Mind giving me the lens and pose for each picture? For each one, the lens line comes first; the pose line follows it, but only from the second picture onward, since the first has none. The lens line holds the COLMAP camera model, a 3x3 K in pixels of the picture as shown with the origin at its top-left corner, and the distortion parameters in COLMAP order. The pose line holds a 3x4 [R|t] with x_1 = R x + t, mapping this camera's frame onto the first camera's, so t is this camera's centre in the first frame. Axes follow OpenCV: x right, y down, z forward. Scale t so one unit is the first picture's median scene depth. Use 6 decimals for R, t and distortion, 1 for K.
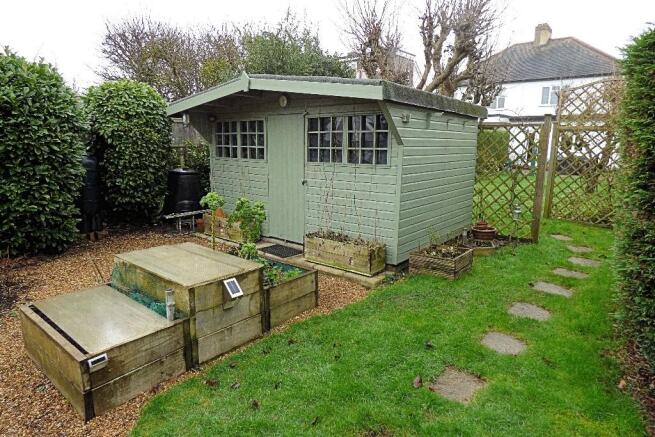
lens RADIAL K [[390.4, 0, 327.3], [0, 390.4, 218.6], [0, 0, 1]] dist [-0.022572, -0.002252]
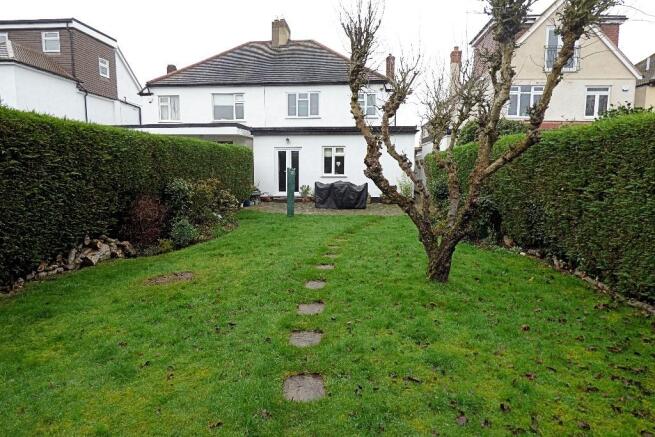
lens RADIAL K [[390.4, 0, 328.0], [0, 390.4, 218.0], [0, 0, 1]] dist [-0.022572, -0.002252]
pose [[0.827927, -0.084694, 0.554404, 0.155726], [0.115375, 0.993109, -0.020584, -0.059136], [-0.548840, 0.081006, 0.831993, 0.299849]]
